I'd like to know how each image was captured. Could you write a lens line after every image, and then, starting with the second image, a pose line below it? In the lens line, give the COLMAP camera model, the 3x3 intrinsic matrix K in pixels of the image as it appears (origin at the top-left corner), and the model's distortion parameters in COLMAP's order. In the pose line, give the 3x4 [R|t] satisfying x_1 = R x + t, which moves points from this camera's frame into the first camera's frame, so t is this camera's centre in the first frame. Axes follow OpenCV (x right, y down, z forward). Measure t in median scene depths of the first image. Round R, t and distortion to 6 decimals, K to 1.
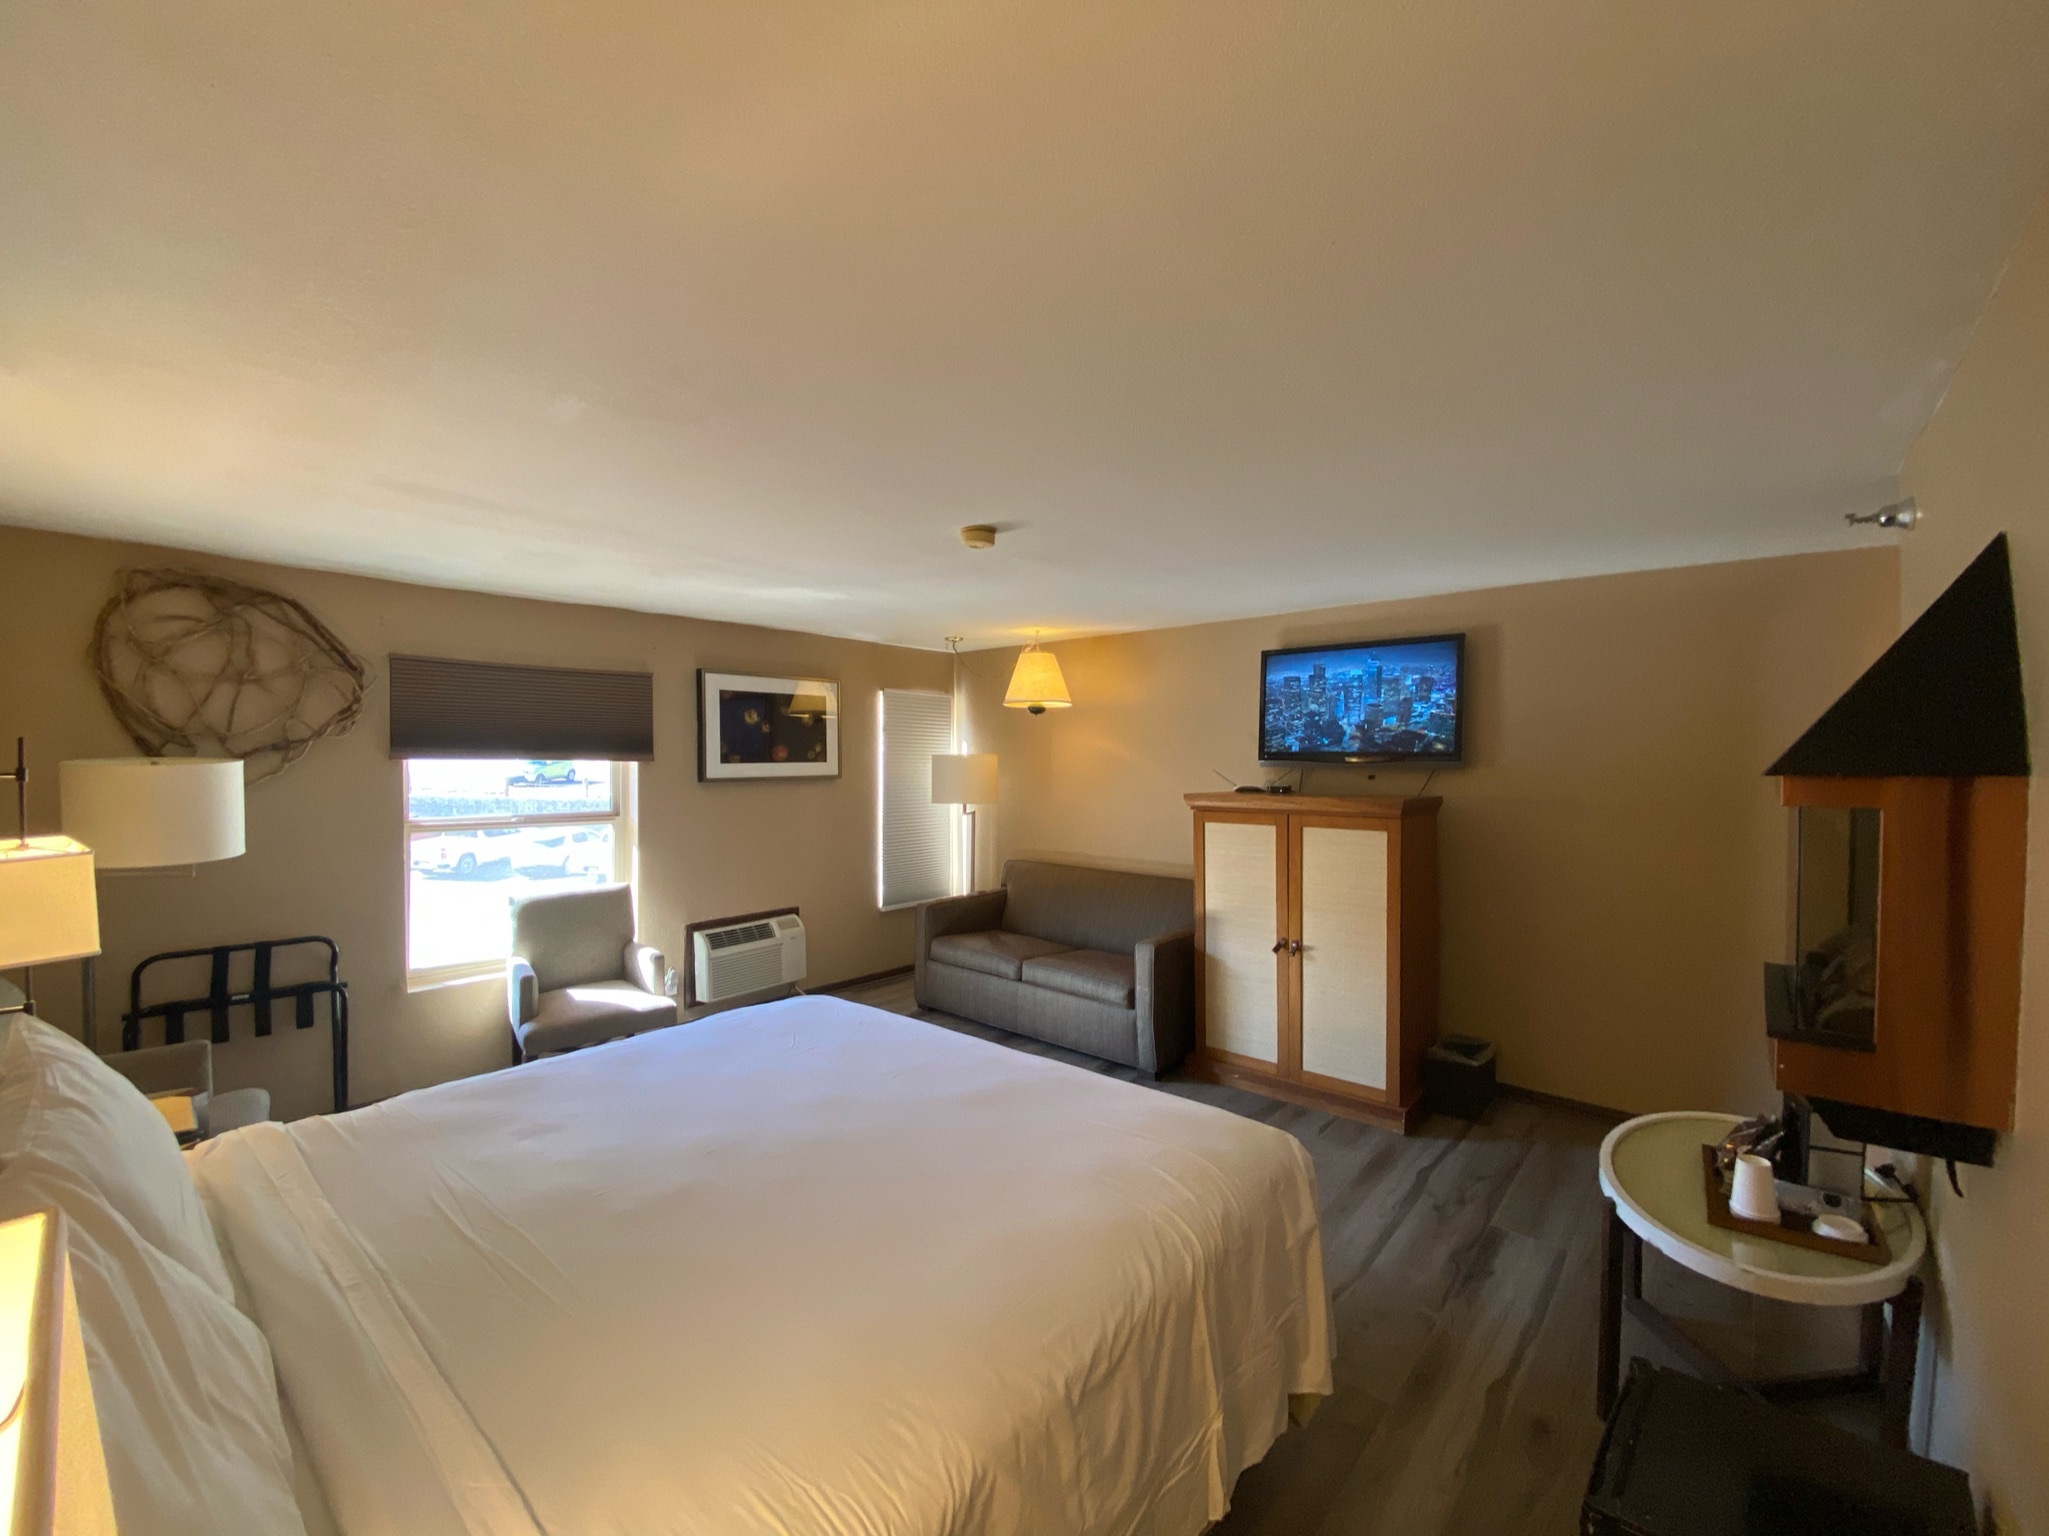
lens RADIAL K [[817.9, 0, 1024.5], [0, 817.9, 768.0], [0, 0, 1]] dist [-0.019875, -0.000167]
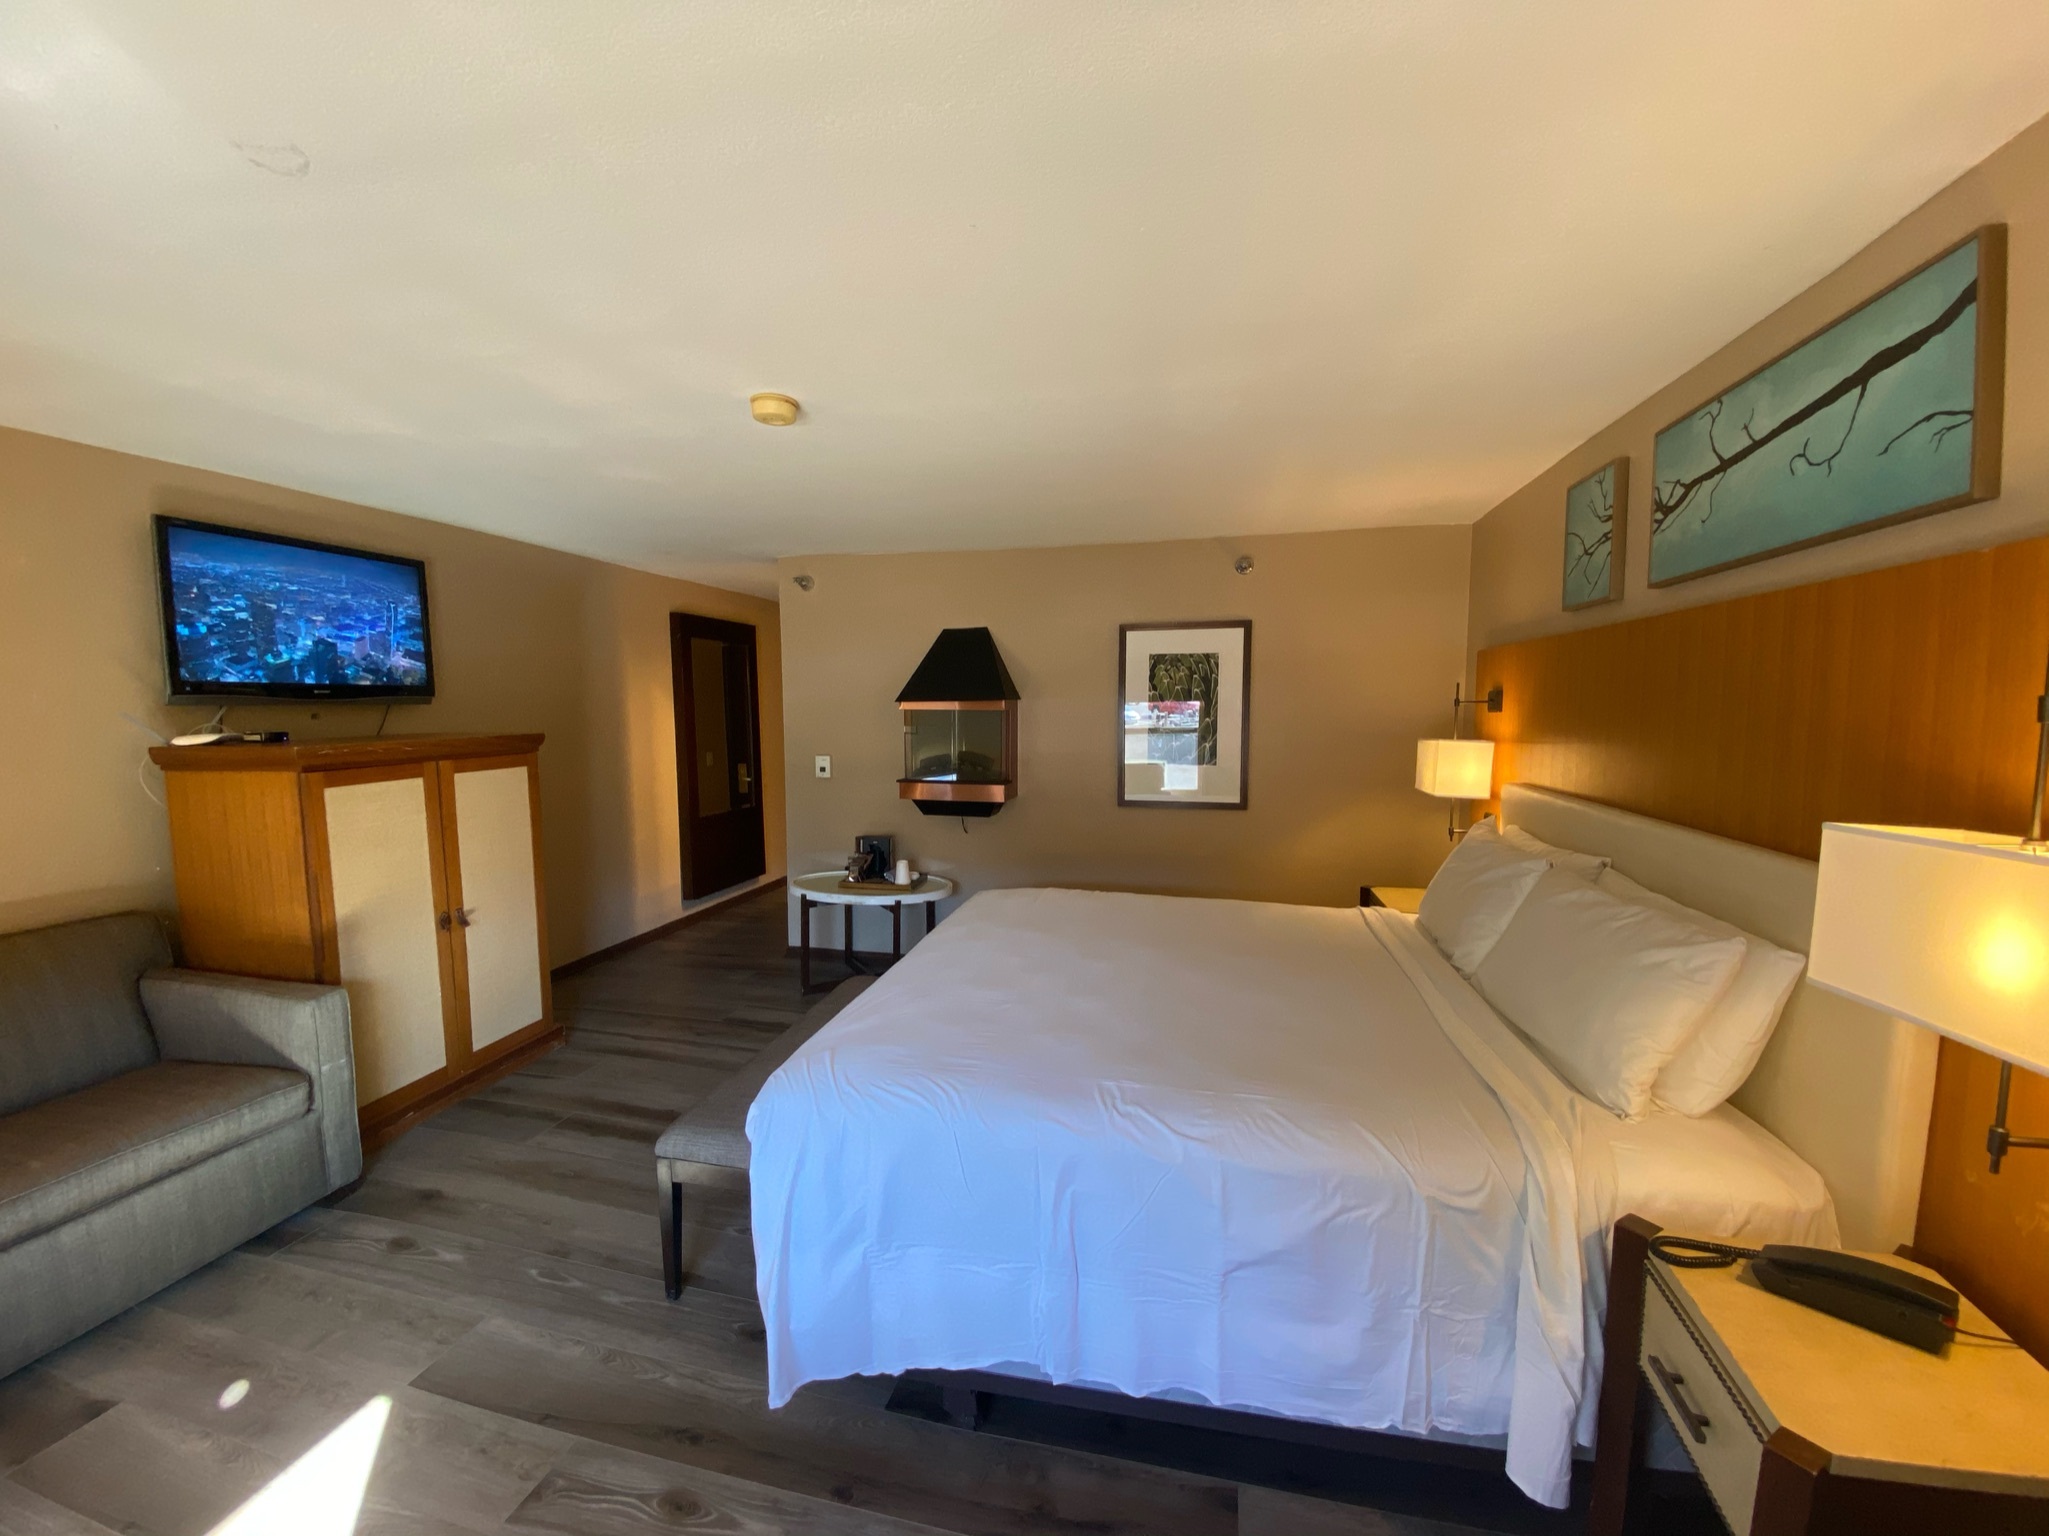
lens RADIAL K [[817.9, 0, 1024.5], [0, 817.9, 768.0], [0, 0, 1]] dist [-0.019875, -0.000167]
pose [[-0.461447, -0.083505, 0.883229, -0.403018], [0.011542, 0.994911, 0.100095, -0.004930], [-0.887093, 0.056383, -0.458135, 0.523338]]
